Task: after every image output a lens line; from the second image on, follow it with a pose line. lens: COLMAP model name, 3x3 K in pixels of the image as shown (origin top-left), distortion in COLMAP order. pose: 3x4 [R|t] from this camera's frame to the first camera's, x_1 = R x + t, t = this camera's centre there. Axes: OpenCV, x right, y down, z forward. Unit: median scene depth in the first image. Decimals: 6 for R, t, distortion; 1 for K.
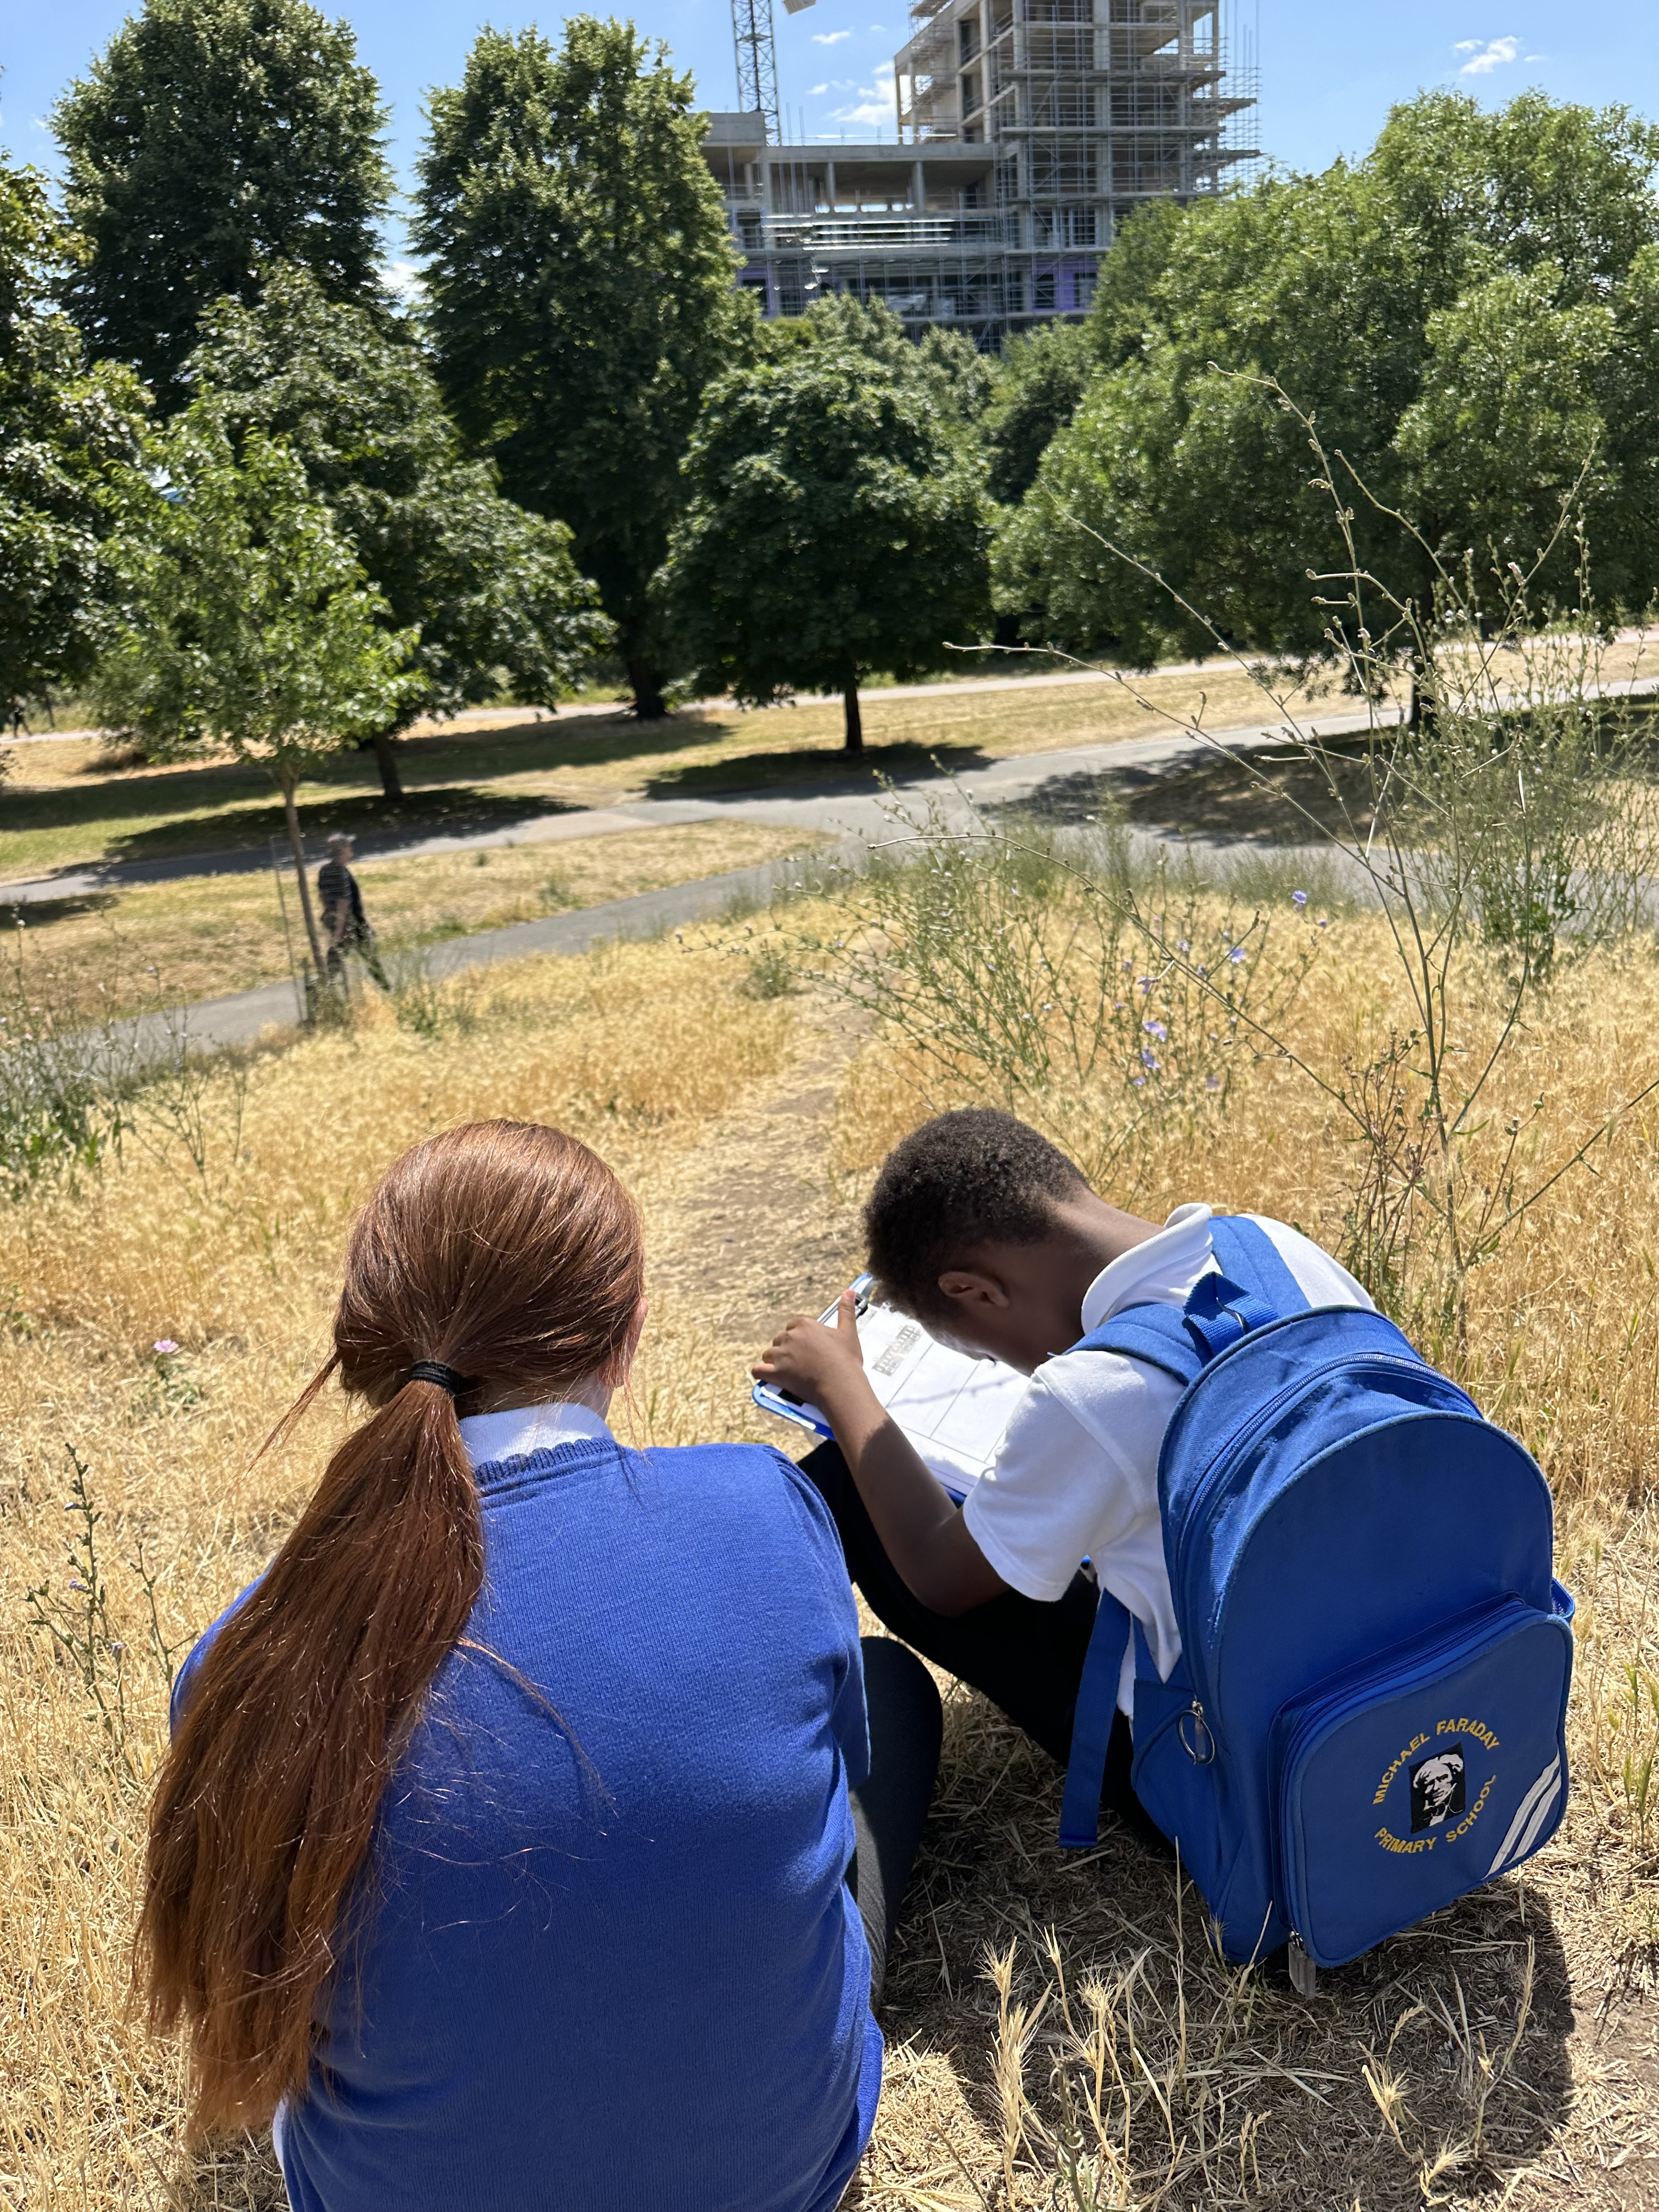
lens RADIAL K [[1531.0, 0, 829.5], [0, 1531.0, 1106.0], [0, 0, 1]] dist [0.053713, -0.057352]
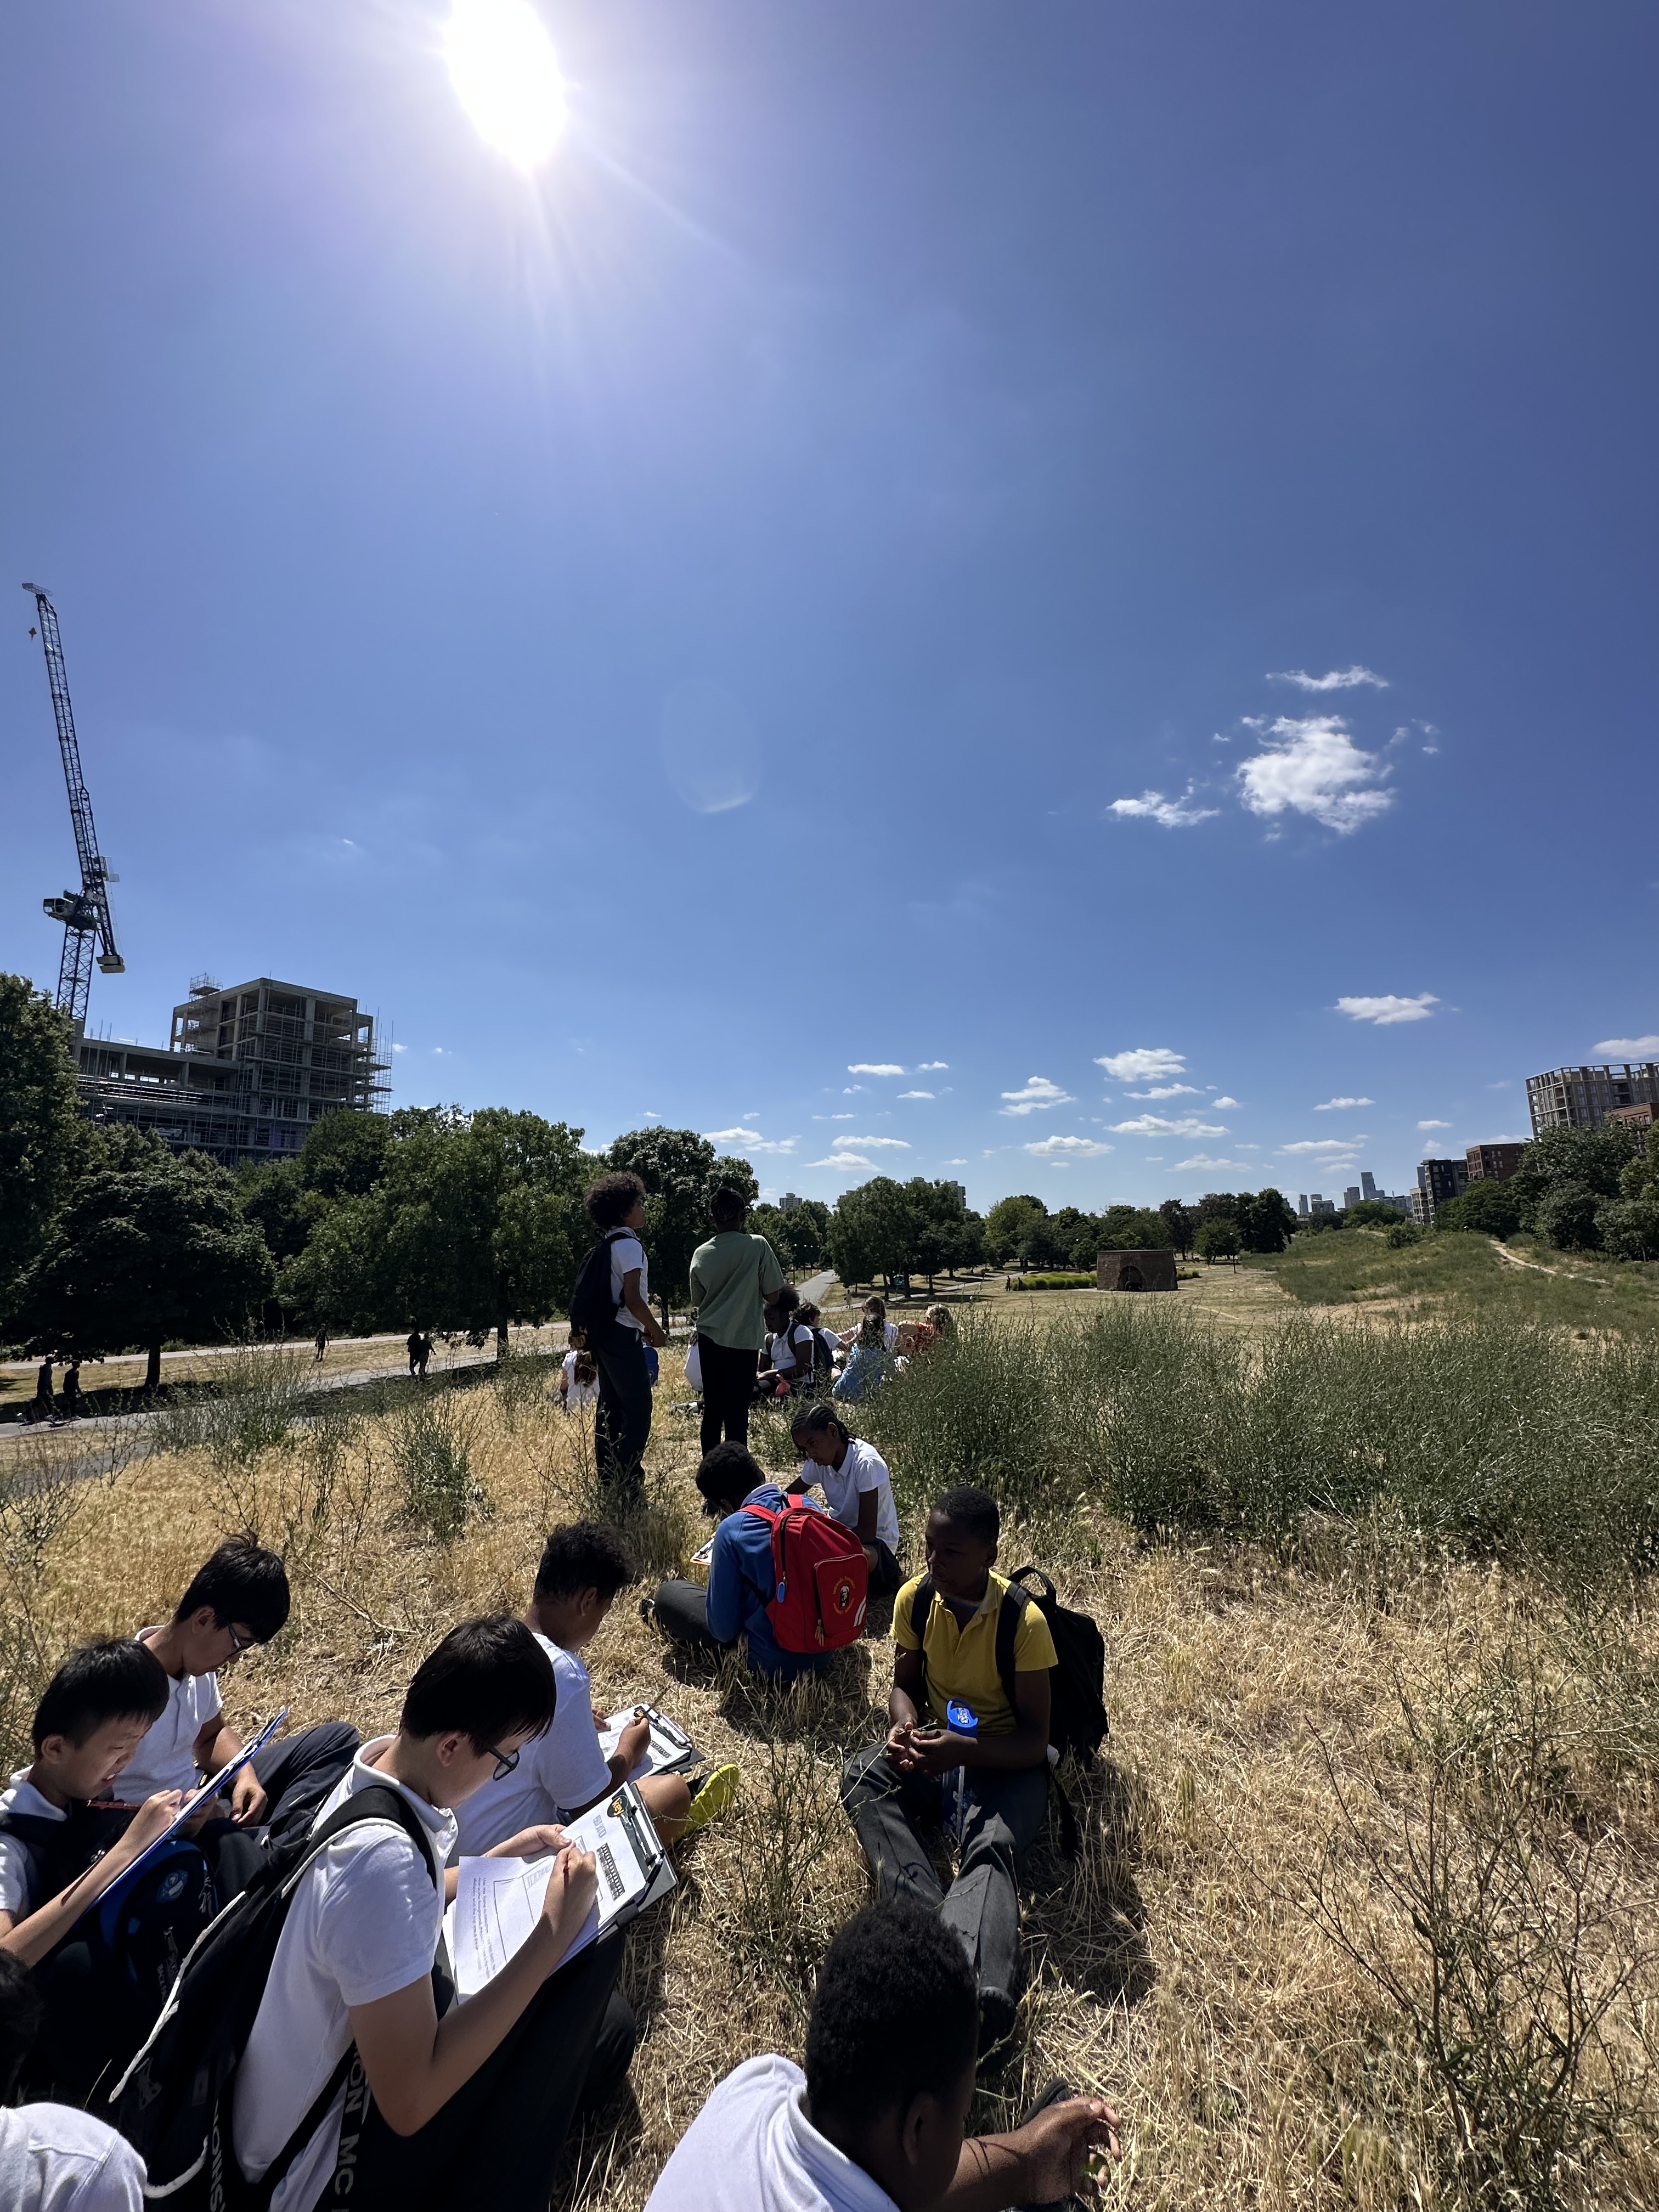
lens RADIAL K [[890.5, 0, 829.5], [0, 890.5, 1106.0], [0, 0, 1]] dist [0.018486, 0.000039]
pose [[0.746709, 0.170073, 0.643041, -0.053154], [0.187078, 0.874034, -0.448404, 0.034054], [-0.638301, 0.455126, 0.620832, -0.091190]]
